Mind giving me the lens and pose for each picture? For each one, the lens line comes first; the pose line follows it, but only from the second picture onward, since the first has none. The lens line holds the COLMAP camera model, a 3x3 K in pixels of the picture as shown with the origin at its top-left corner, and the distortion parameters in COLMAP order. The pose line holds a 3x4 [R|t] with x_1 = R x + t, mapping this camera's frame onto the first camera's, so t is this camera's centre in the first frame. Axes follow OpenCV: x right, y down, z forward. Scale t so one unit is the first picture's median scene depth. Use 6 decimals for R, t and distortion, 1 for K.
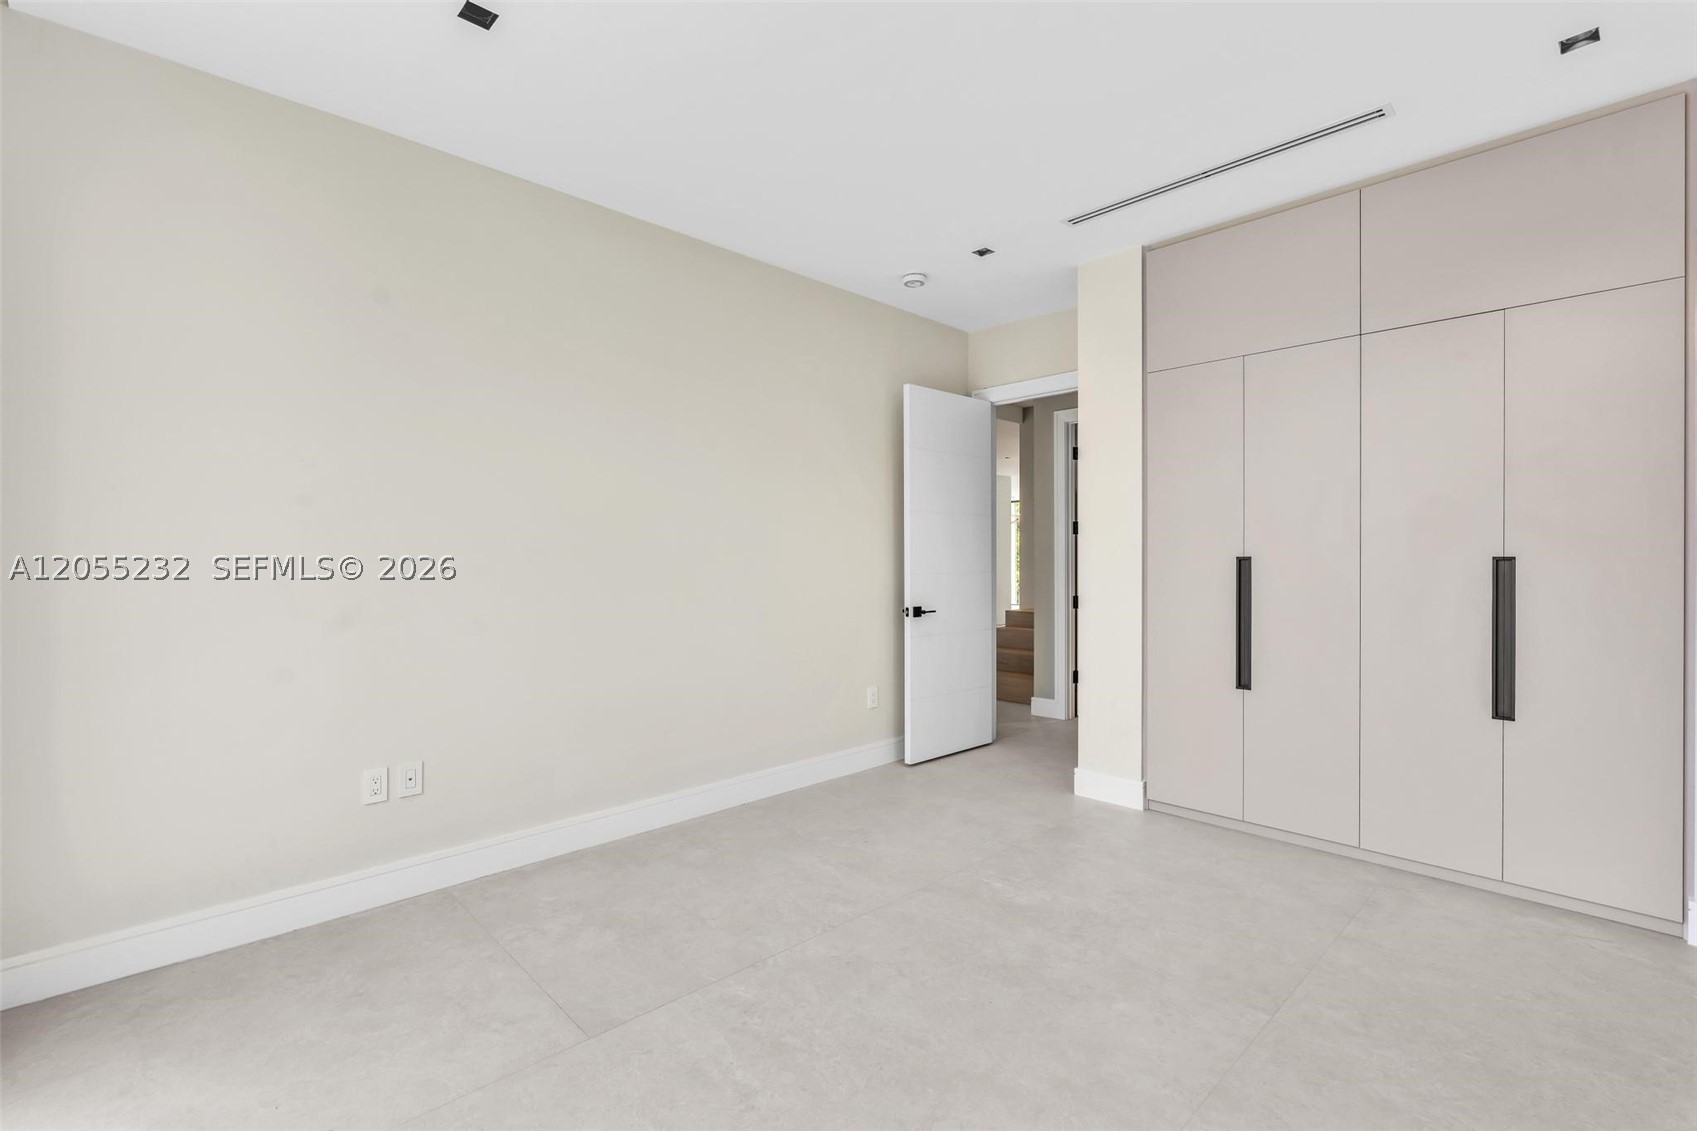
lens RADIAL K [[762.9, 0, 845.7], [0, 762.9, 560.3], [0, 0, 1]] dist [-0.003771, 0.001738]
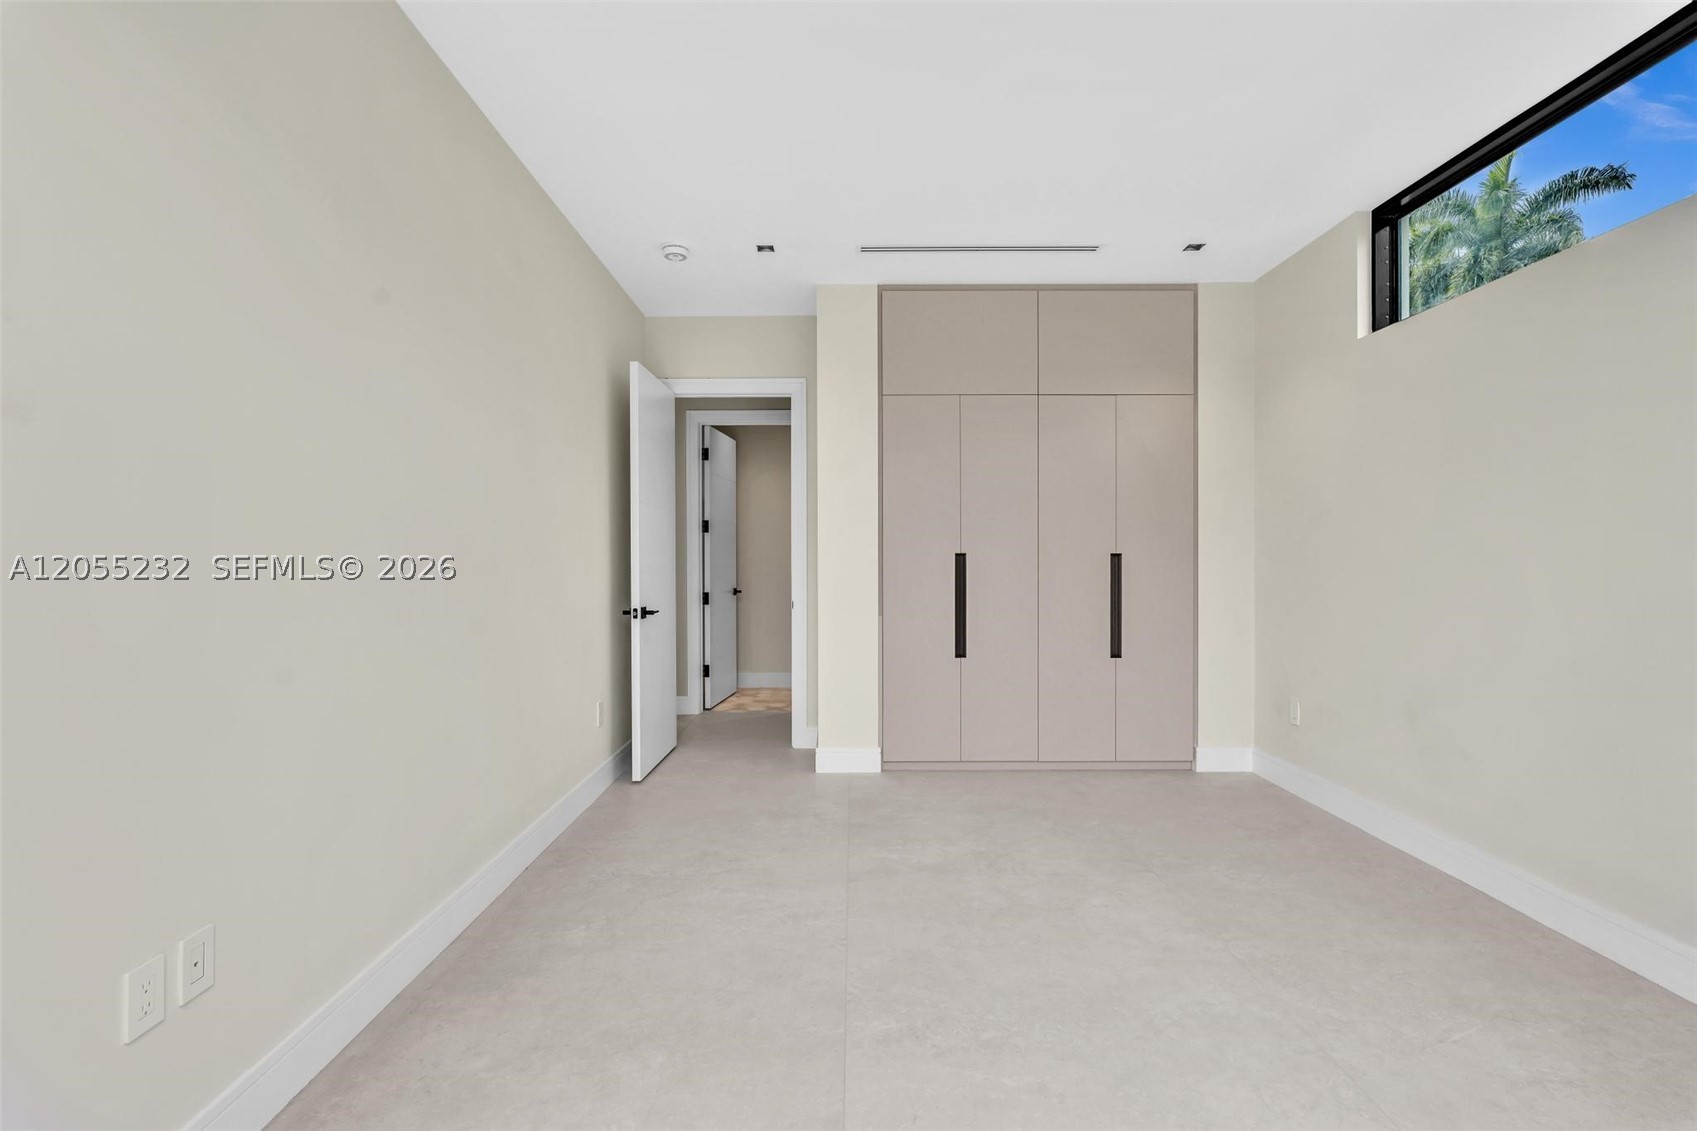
lens RADIAL K [[762.9, 0, 845.7], [0, 762.9, 560.3], [0, 0, 1]] dist [-0.003771, 0.001738]
pose [[0.693498, -0.001981, 0.720456, -0.509219], [0.001301, 0.999998, 0.001497, 0.004857], [-0.720458, -0.000101, 0.693499, 0.246909]]
